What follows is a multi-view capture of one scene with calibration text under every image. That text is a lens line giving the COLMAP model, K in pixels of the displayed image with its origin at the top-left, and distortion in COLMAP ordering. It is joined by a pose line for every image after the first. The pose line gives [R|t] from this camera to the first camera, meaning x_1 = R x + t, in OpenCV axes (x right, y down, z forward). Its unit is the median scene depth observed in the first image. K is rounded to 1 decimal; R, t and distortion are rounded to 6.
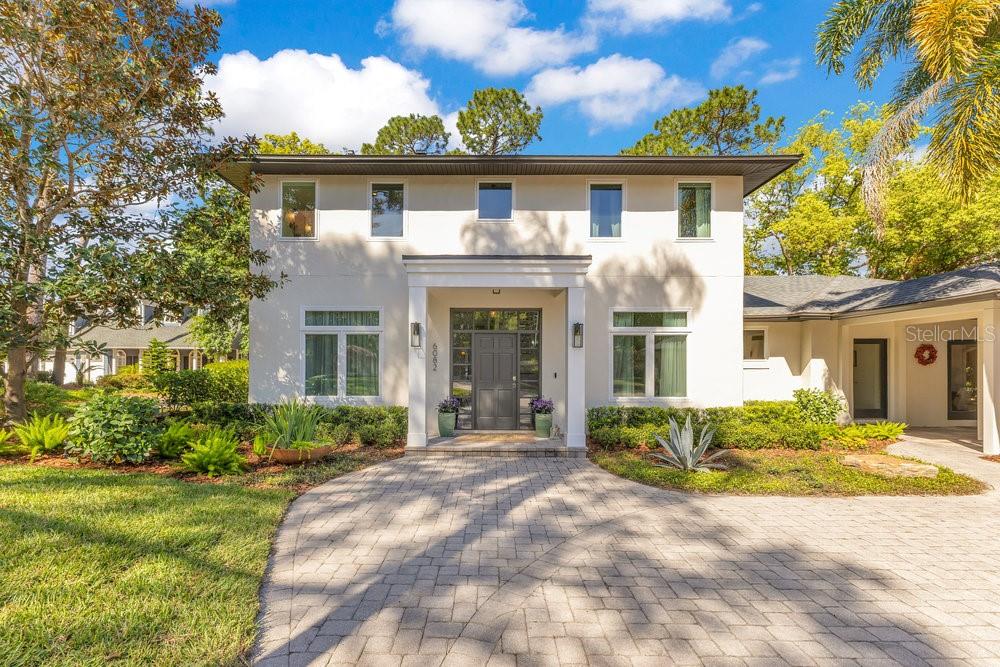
lens RADIAL K [[451.6, 0, 498.7], [0, 451.6, 361.8], [0, 0, 1]] dist [0.029020, 0.000095]
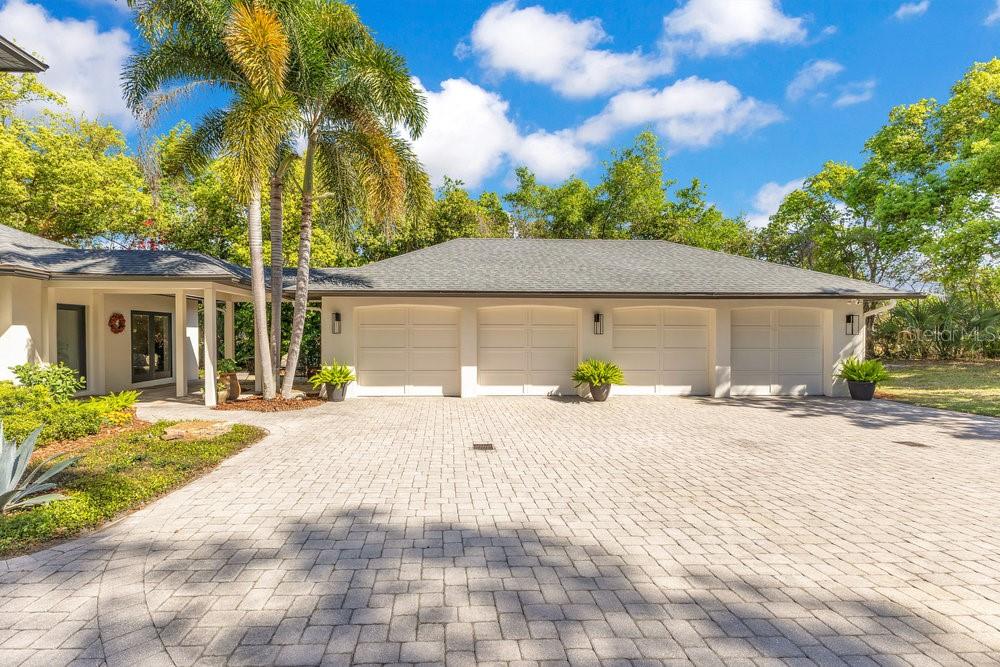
lens RADIAL K [[455.7, 0, 456.7], [0, 455.7, 343.1], [0, 0, 1]] dist [0.002413, -0.000157]
pose [[-0.007879, -0.022519, 0.999715, -0.124950], [-0.005572, 0.999732, 0.022475, 0.001814], [-0.999953, -0.005393, -0.008003, 0.279378]]
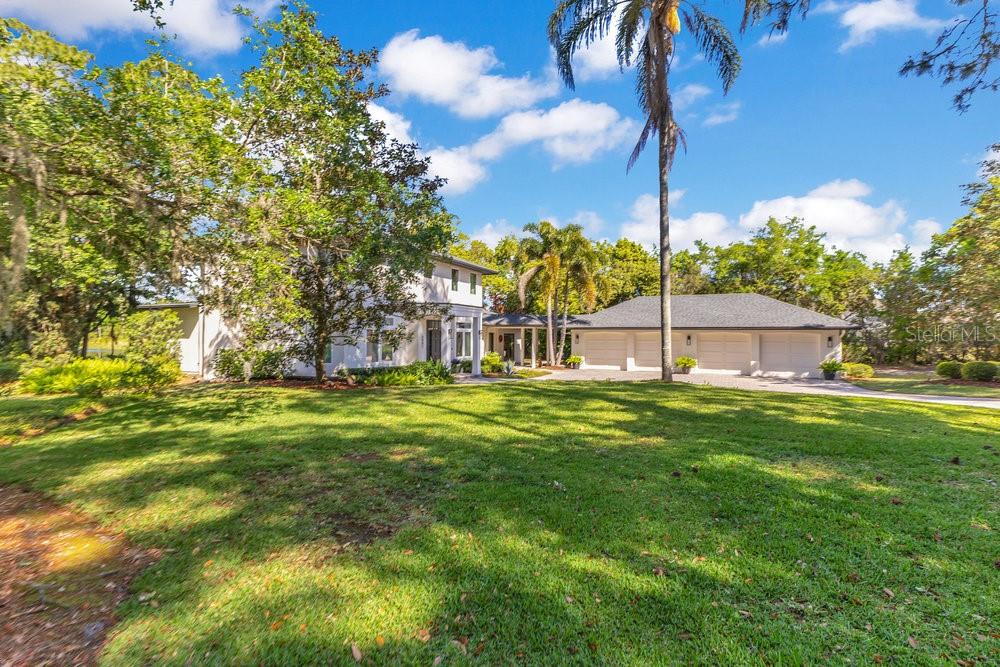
lens RADIAL K [[446.8, 0, 503.3], [0, 446.8, 332.8], [0, 0, 1]] dist [-0.000459, -0.000112]
pose [[0.454256, 0.009468, 0.890821, -1.753449], [-0.011969, 0.999918, -0.004525, -0.044218], [-0.890791, -0.008607, 0.454332, -0.308522]]
